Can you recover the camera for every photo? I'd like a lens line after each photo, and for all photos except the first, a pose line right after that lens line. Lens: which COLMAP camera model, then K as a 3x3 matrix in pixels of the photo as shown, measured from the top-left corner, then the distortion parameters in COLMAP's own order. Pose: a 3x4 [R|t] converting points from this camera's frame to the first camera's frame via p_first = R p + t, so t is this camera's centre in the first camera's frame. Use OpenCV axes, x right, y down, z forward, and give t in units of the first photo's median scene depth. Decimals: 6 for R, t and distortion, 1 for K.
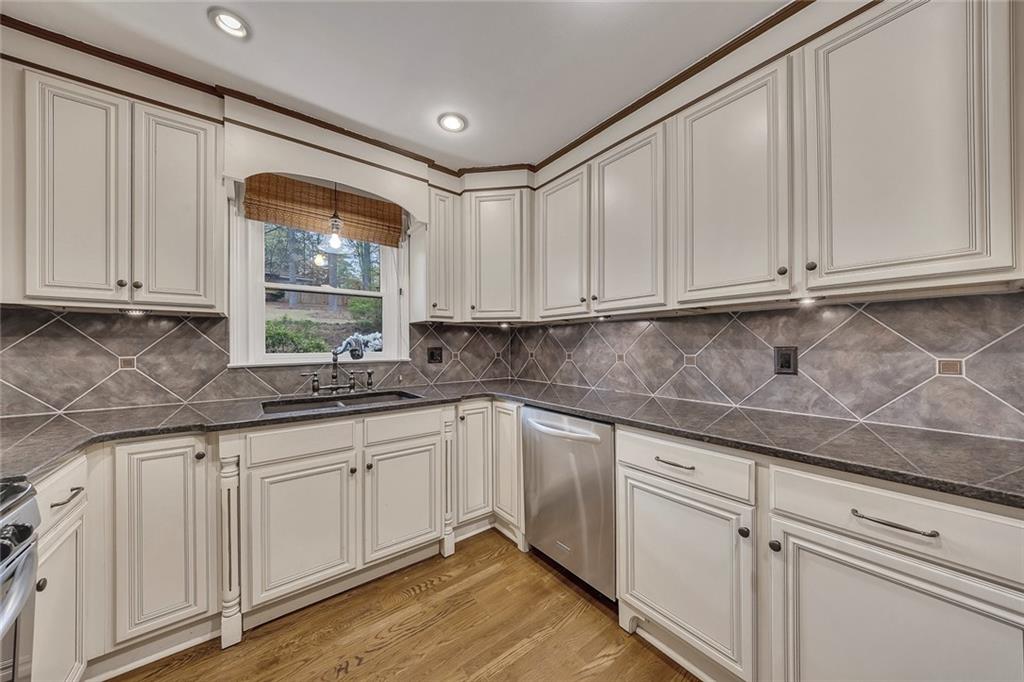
lens RADIAL K [[339.9, 0, 509.1], [0, 339.9, 344.4], [0, 0, 1]] dist [-0.005463, -0.000205]
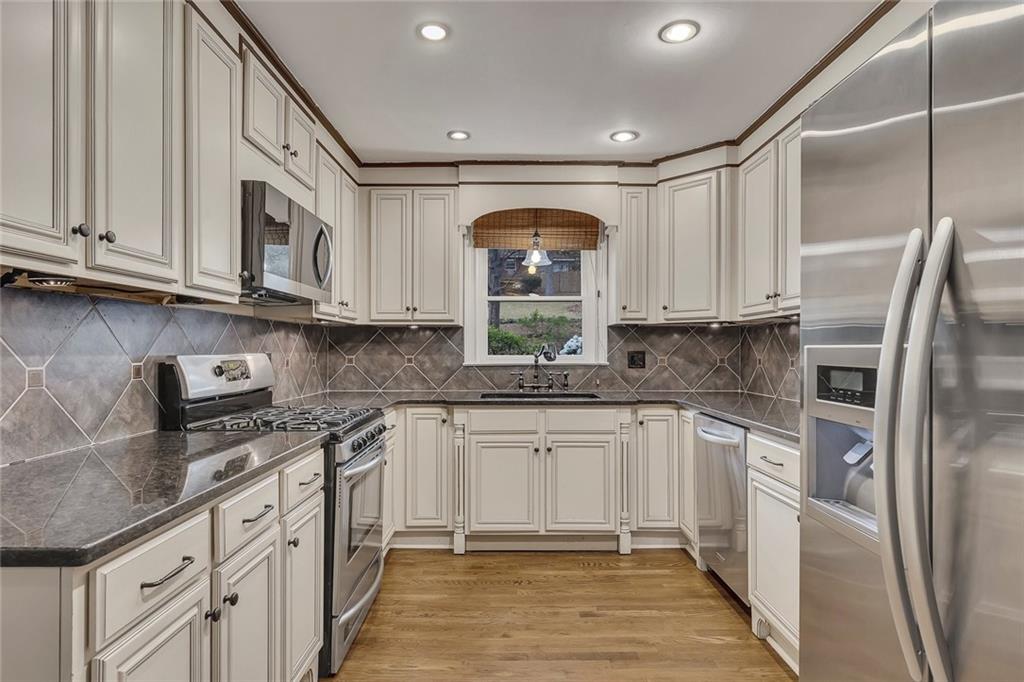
lens RADIAL K [[585.2, 0, 511.9], [0, 585.2, 345.2], [0, 0, 1]] dist [0.000088, -0.000248]
pose [[0.794898, -0.001865, -0.606741, 0.635510], [-0.001259, 0.999988, -0.004723, 0.000784], [0.606742, 0.004518, 0.794886, -0.624126]]
